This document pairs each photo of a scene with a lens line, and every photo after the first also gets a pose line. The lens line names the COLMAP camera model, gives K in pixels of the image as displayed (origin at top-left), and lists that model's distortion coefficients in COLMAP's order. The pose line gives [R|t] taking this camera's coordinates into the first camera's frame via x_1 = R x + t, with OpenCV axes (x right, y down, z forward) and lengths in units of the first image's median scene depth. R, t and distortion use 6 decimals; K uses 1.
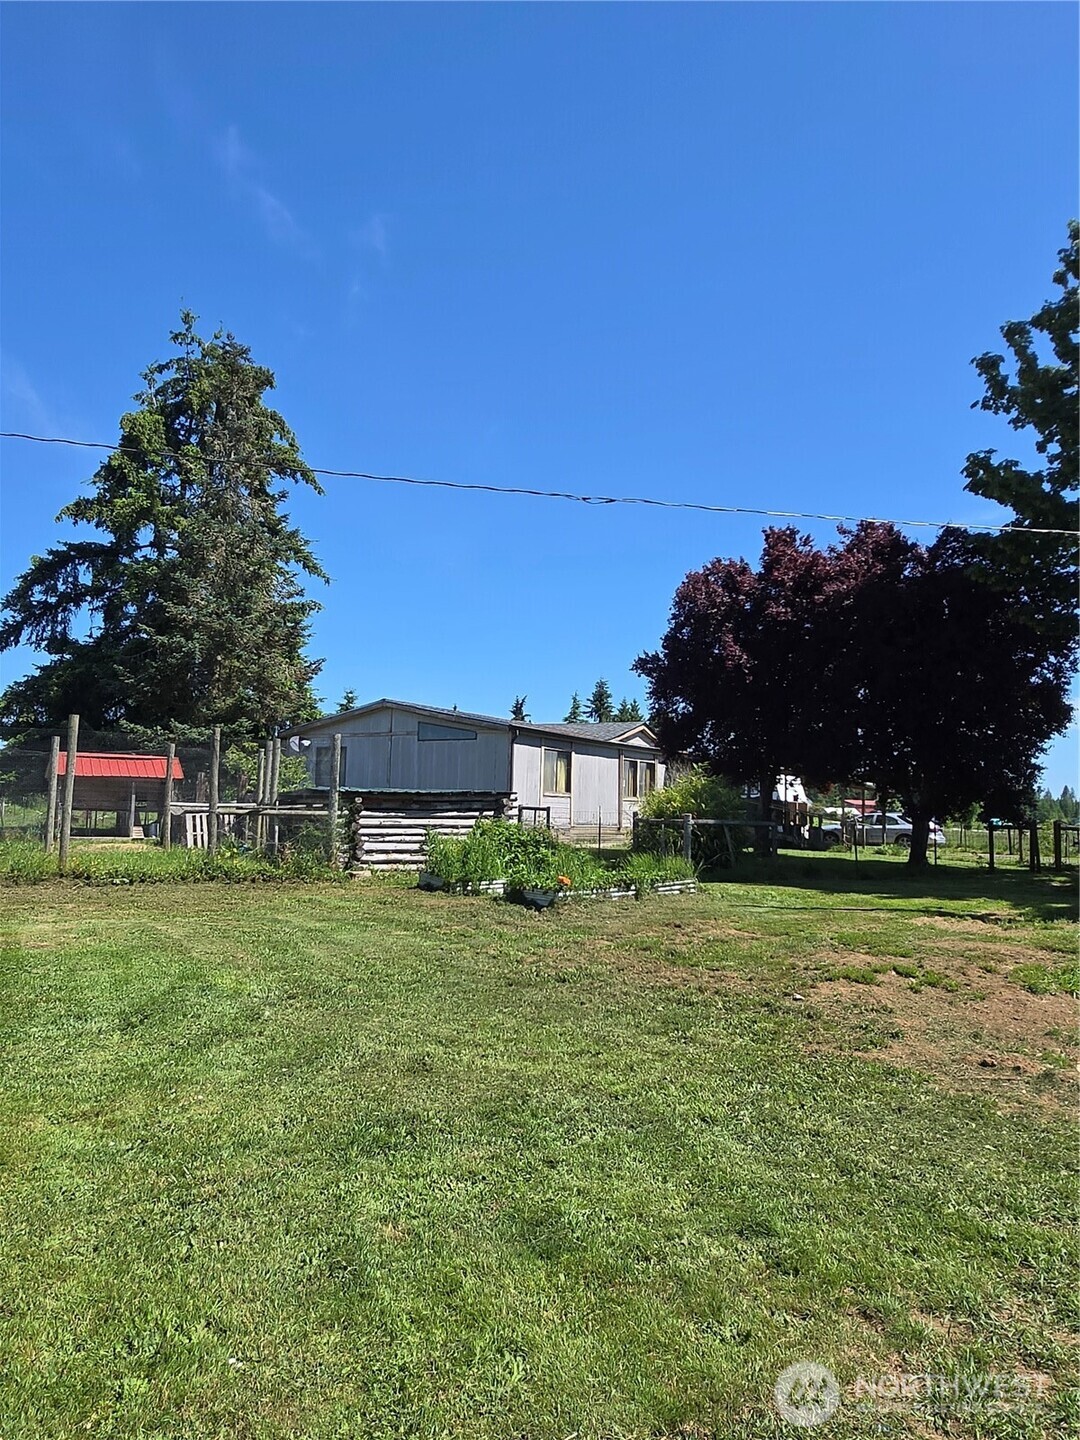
lens RADIAL K [[794.7, 0, 524.4], [0, 794.7, 726.8], [0, 0, 1]] dist [0.001945, -0.001432]
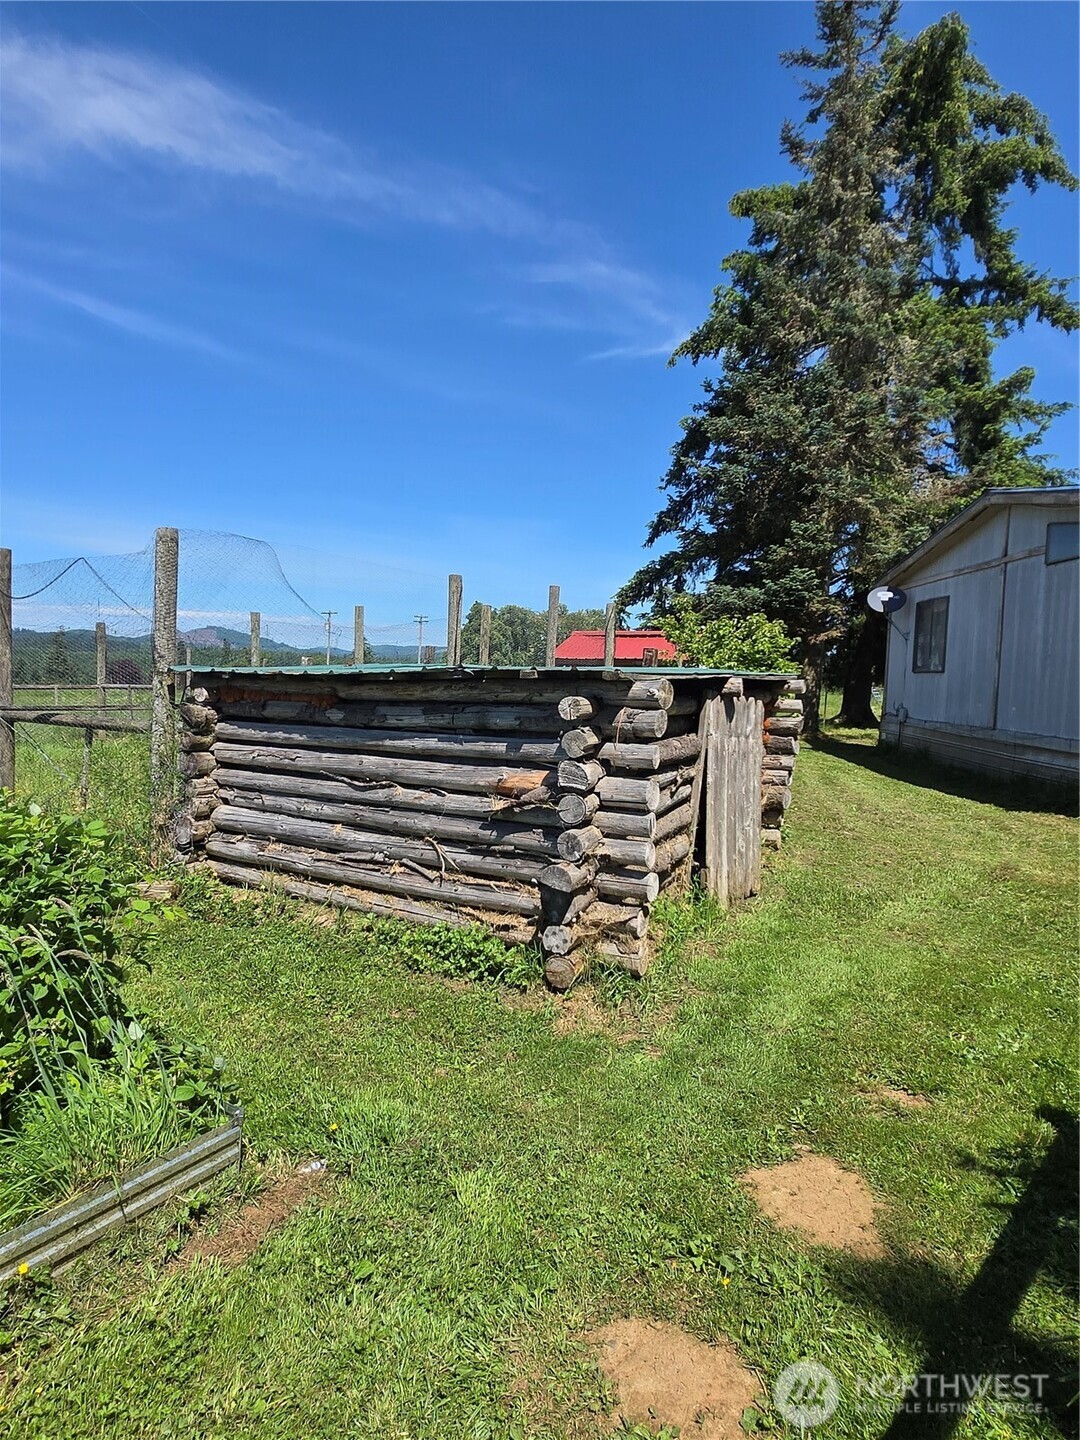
lens RADIAL K [[794.7, 0, 524.4], [0, 794.7, 726.8], [0, 0, 1]] dist [0.001945, -0.001432]
pose [[0.508120, 0.047372, -0.859982, 0.127213], [0.071054, 0.992777, 0.096670, 0.050712], [0.858350, -0.110225, 0.501084, 0.584623]]
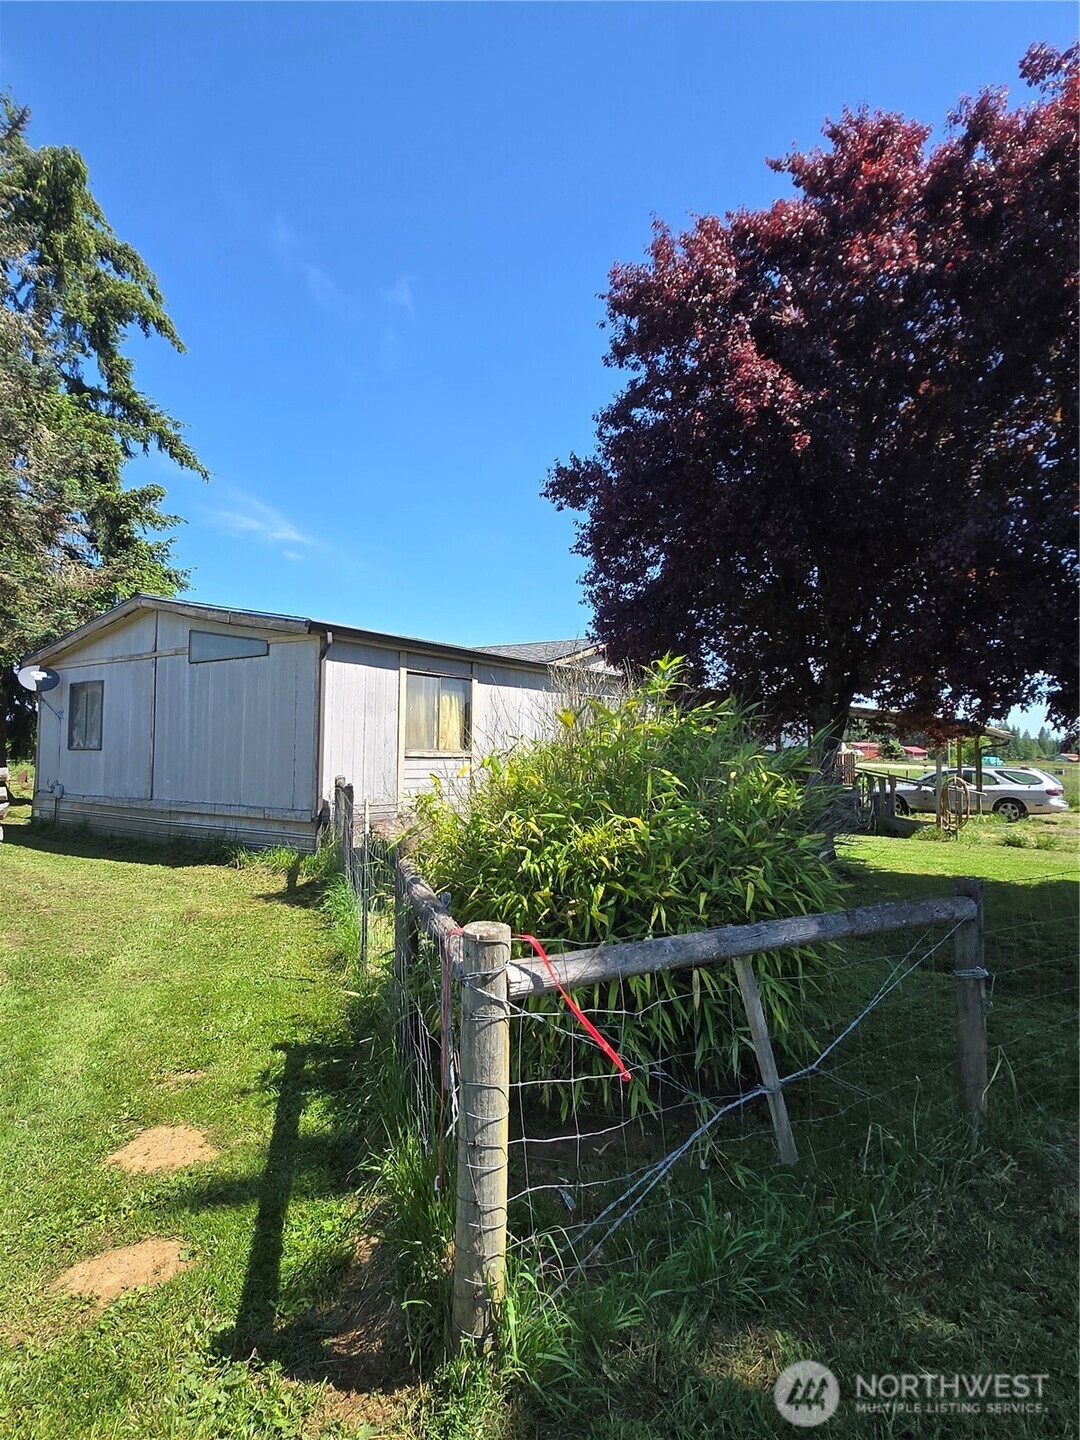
lens RADIAL K [[794.7, 0, 524.4], [0, 794.7, 726.8], [0, 0, 1]] dist [0.001945, -0.001432]
pose [[0.999478, -0.020520, -0.024944, 0.132736], [0.022012, 0.997890, 0.061079, 0.037822], [0.023638, -0.061596, 0.997821, 0.513664]]
